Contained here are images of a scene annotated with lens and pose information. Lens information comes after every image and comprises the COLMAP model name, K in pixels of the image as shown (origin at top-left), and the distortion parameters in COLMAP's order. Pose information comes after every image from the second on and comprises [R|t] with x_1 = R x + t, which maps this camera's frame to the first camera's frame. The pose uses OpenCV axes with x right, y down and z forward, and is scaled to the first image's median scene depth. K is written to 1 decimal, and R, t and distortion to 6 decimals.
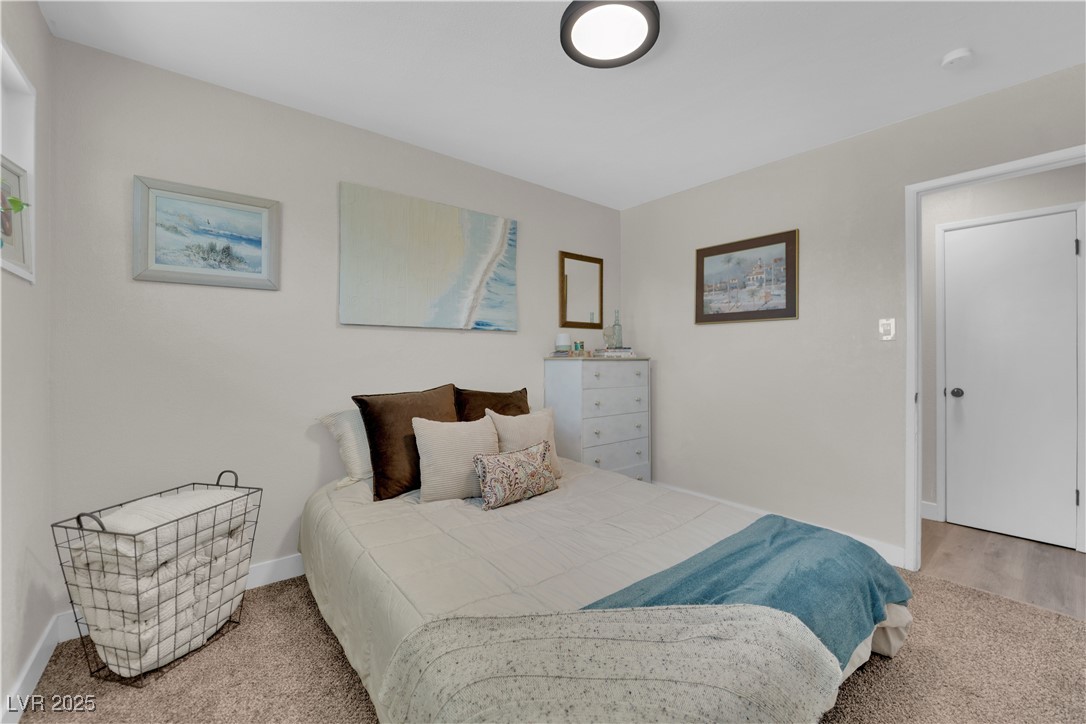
lens RADIAL K [[439.9, 0, 548.8], [0, 439.9, 359.6], [0, 0, 1]] dist [0.000161, -0.001003]
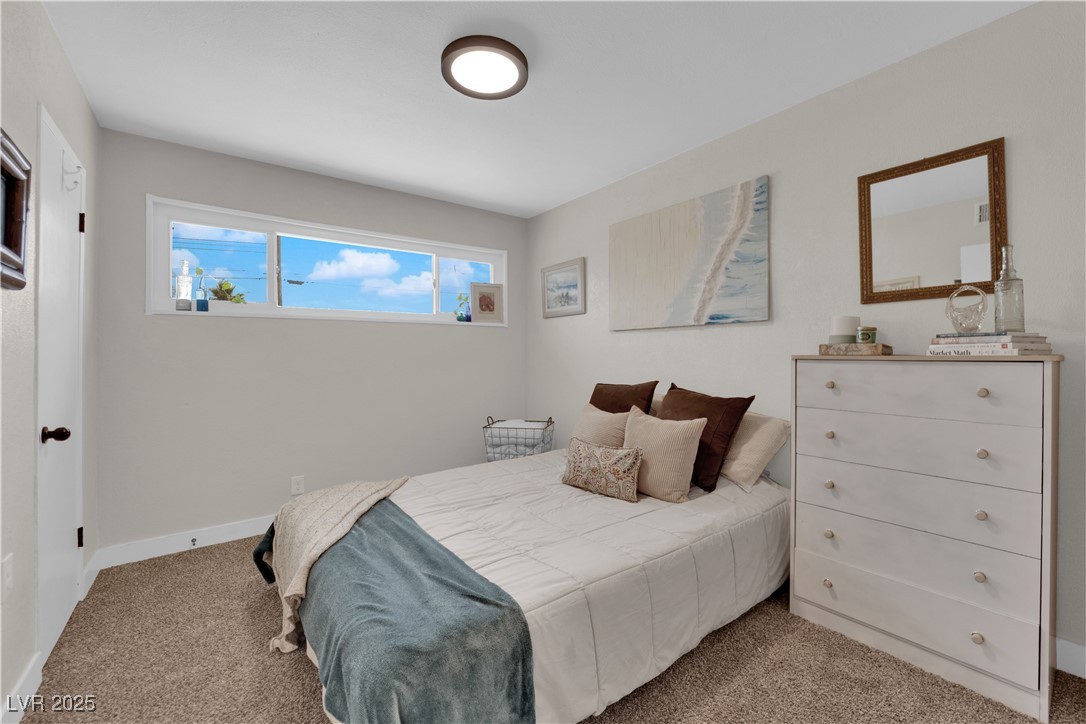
lens RADIAL K [[439.9, 0, 547.5], [0, 439.9, 355.5], [0, 0, 1]] dist [0.000161, -0.001003]
pose [[-0.022607, 0.000996, -0.999744, 0.740112], [-0.002392, 0.999997, 0.001051, -0.004435], [0.999742, 0.002415, -0.022604, 0.686160]]
